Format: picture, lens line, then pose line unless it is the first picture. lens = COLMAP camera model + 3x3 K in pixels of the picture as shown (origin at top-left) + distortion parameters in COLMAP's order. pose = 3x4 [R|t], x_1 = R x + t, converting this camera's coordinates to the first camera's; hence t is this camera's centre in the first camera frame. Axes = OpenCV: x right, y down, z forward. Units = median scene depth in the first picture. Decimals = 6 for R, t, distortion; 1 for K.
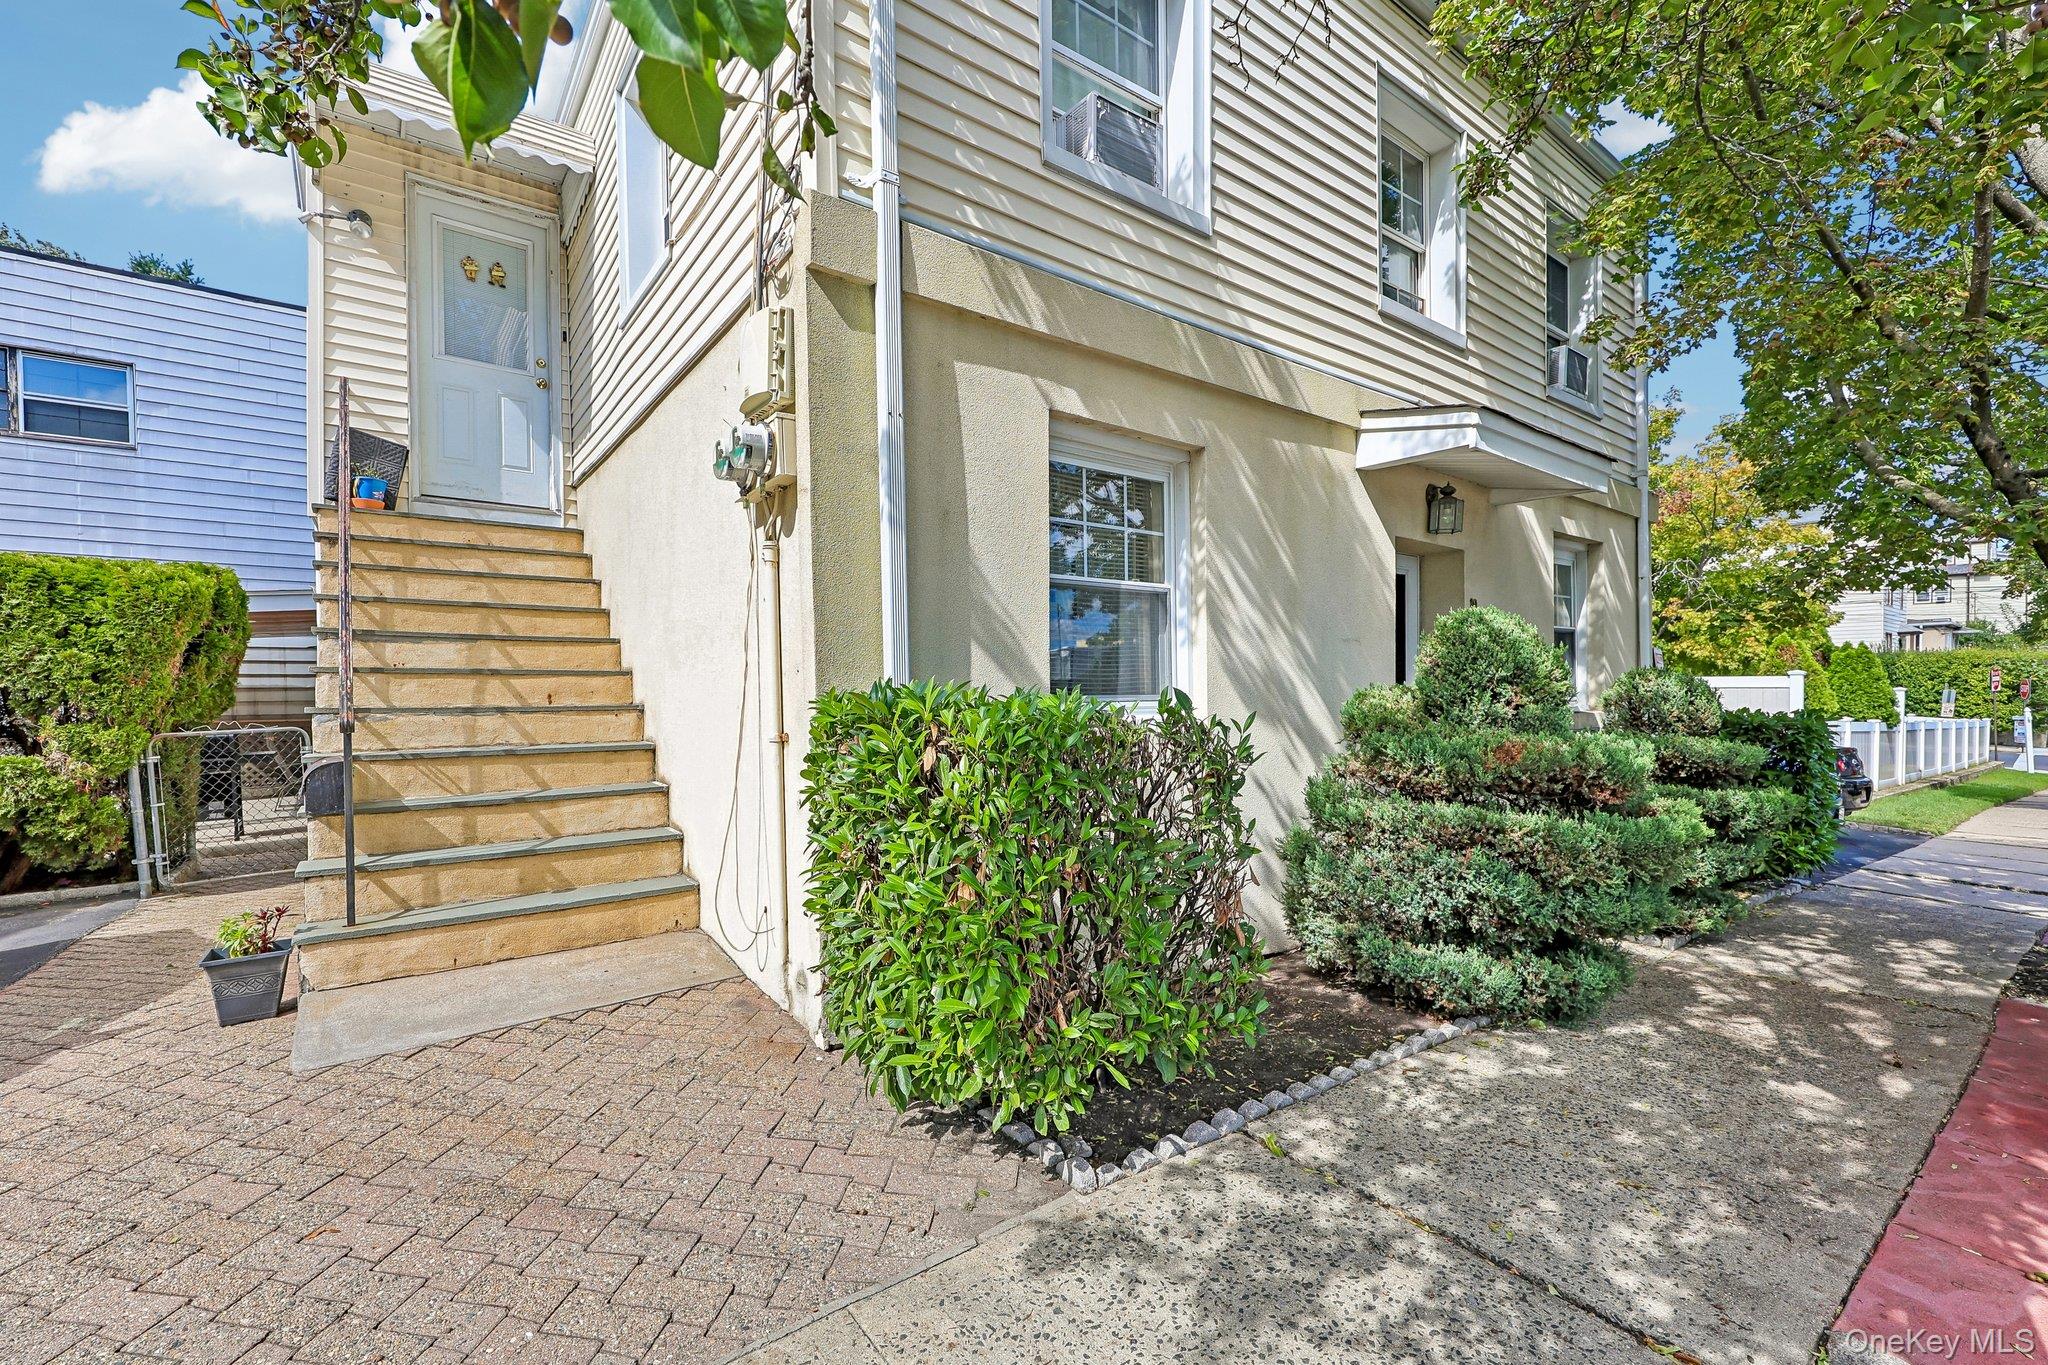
lens RADIAL K [[866.4, 0, 1024.0], [0, 866.4, 682.5], [0, 0, 1]] dist [-0.001218, -0.000162]
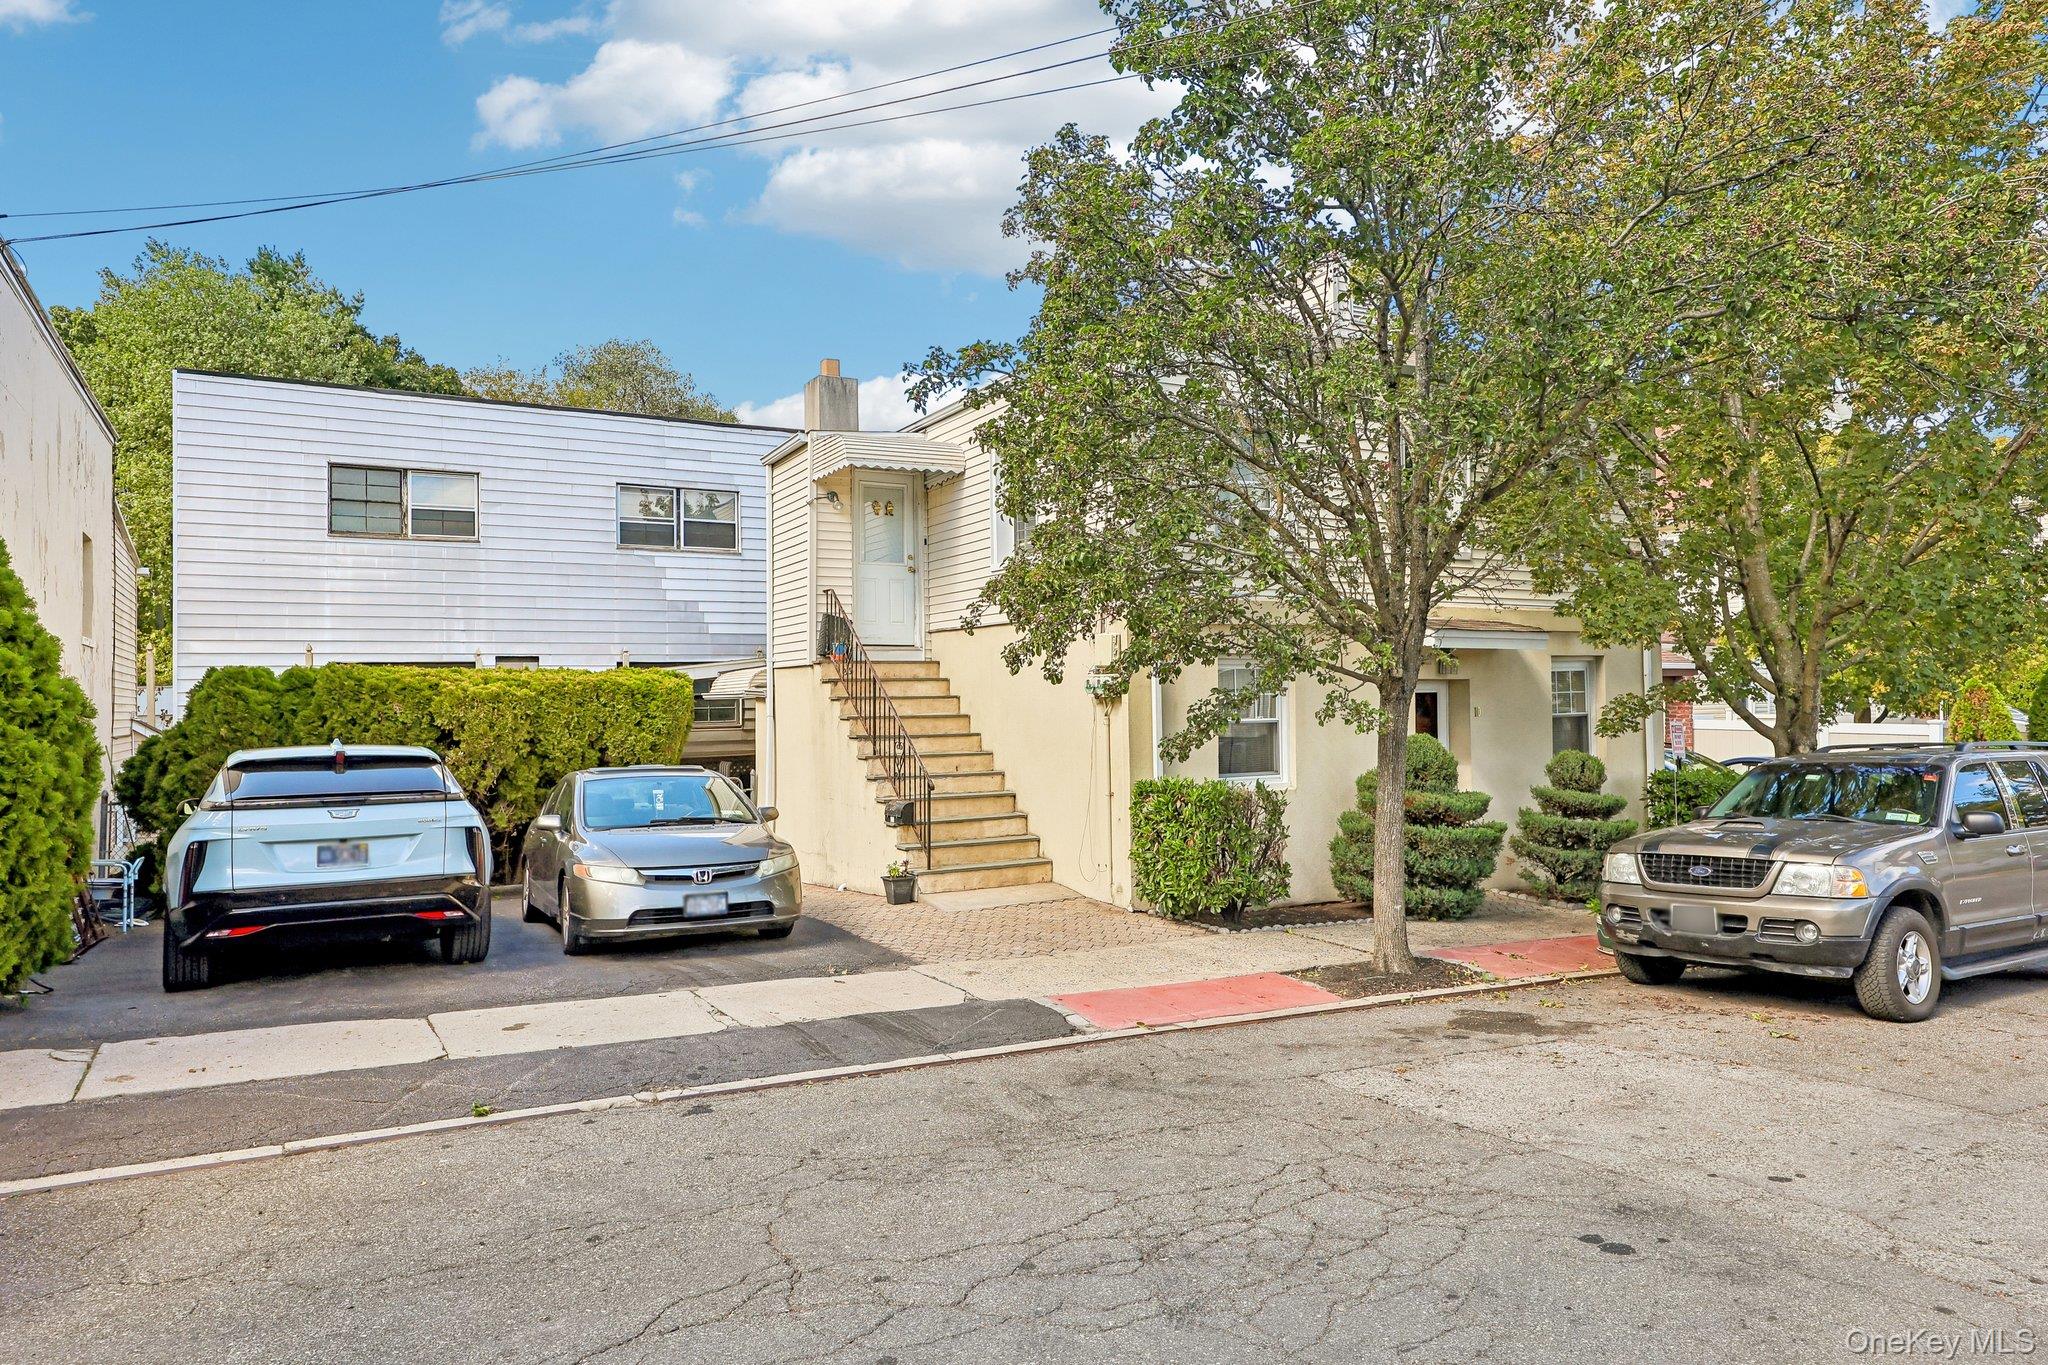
lens RADIAL K [[1361.8, 0, 1024.0], [0, 1361.8, 682.5], [0, 0, 1]] dist [0.003002, 0.000172]
pose [[0.990135, -0.003315, -0.140077, 0.019966], [0.004163, 0.999975, 0.005764, -0.218341], [0.140054, -0.006290, 0.990124, -2.272072]]
